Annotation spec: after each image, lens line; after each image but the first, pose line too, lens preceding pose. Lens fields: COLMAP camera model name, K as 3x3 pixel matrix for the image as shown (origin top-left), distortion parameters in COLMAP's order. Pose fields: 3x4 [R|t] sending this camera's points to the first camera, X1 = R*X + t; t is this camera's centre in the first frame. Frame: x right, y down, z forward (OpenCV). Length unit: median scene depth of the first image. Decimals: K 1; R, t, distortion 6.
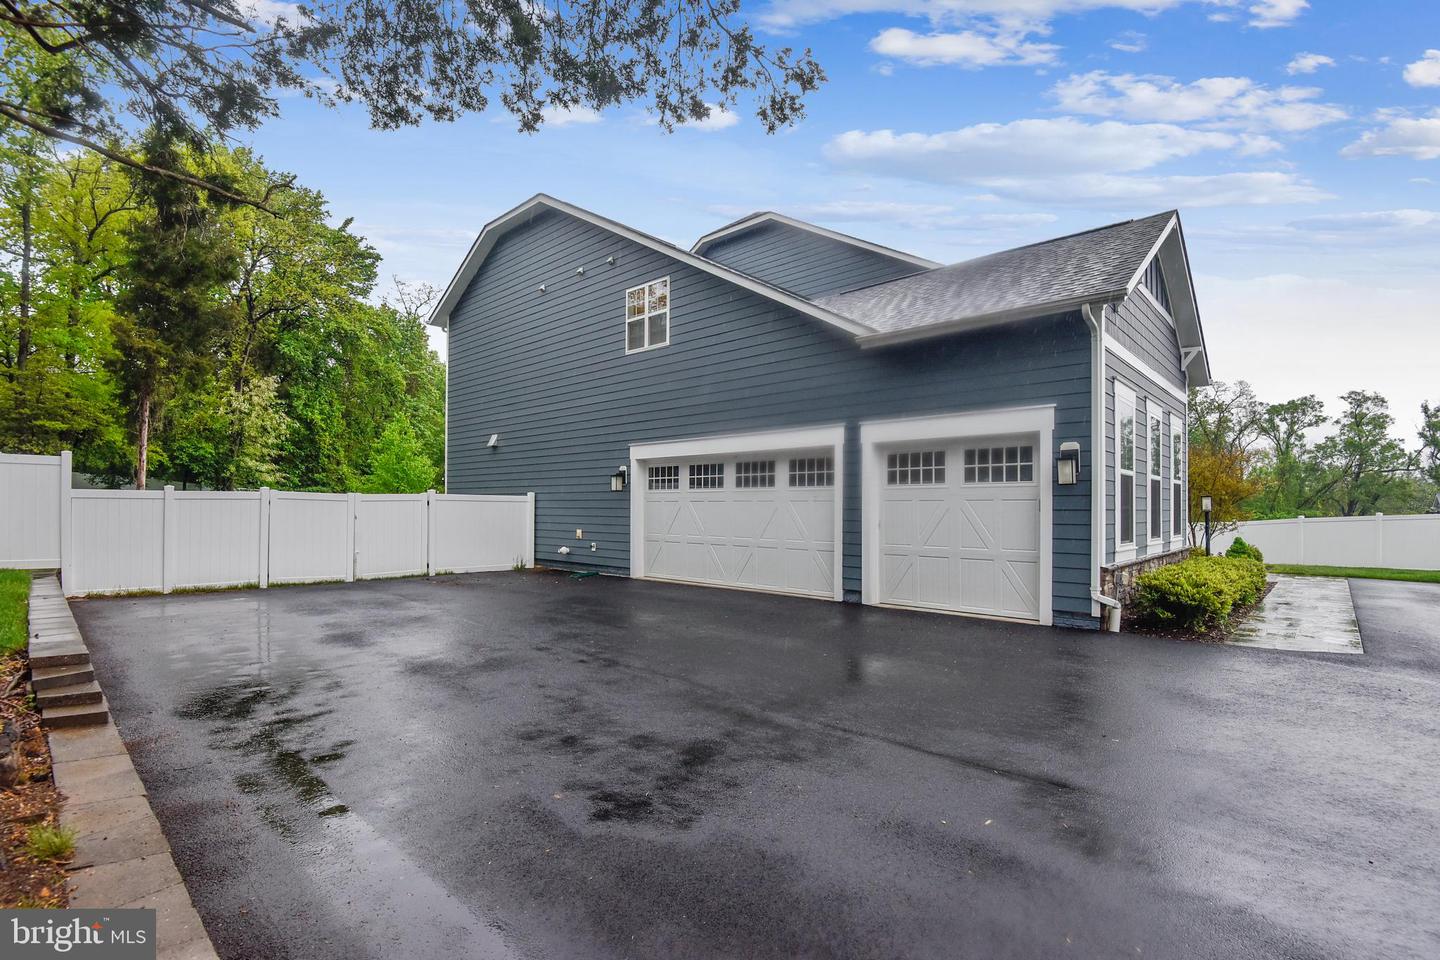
lens RADIAL K [[680.5, 0, 675.6], [0, 680.5, 471.2], [0, 0, 1]] dist [0.012566, -0.050459]
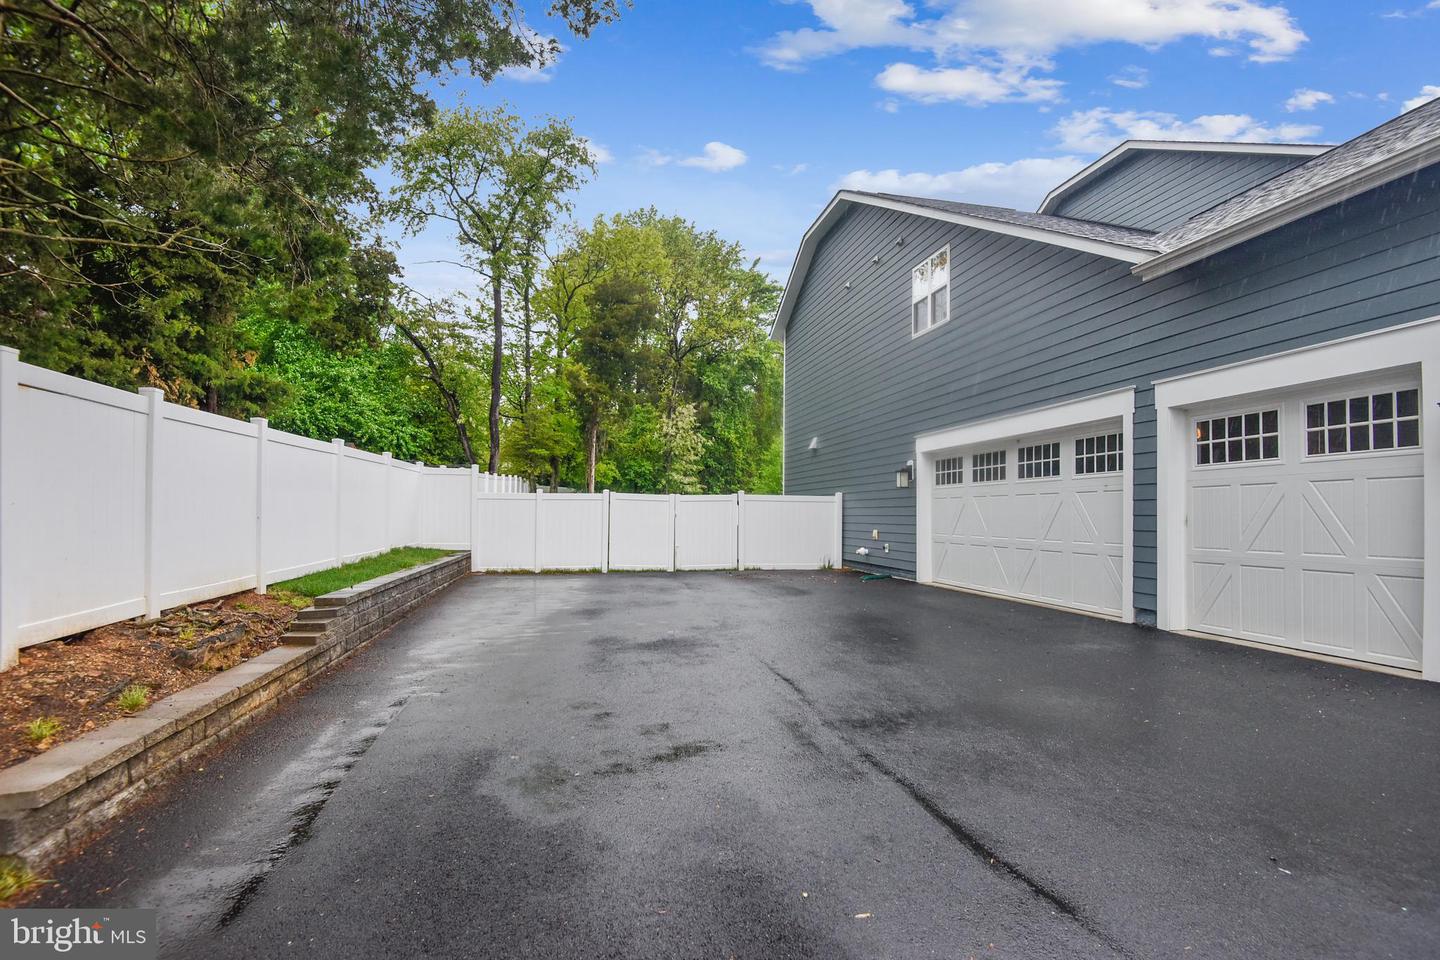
lens RADIAL K [[669.2, 0, 713.6], [0, 669.2, 482.8], [0, 0, 1]] dist [-0.012513, -0.020459]
pose [[0.828291, -0.025058, -0.559737, 0.209065], [0.023851, 0.999671, -0.009458, 0.024939], [0.559790, -0.005516, 0.828616, 0.106633]]
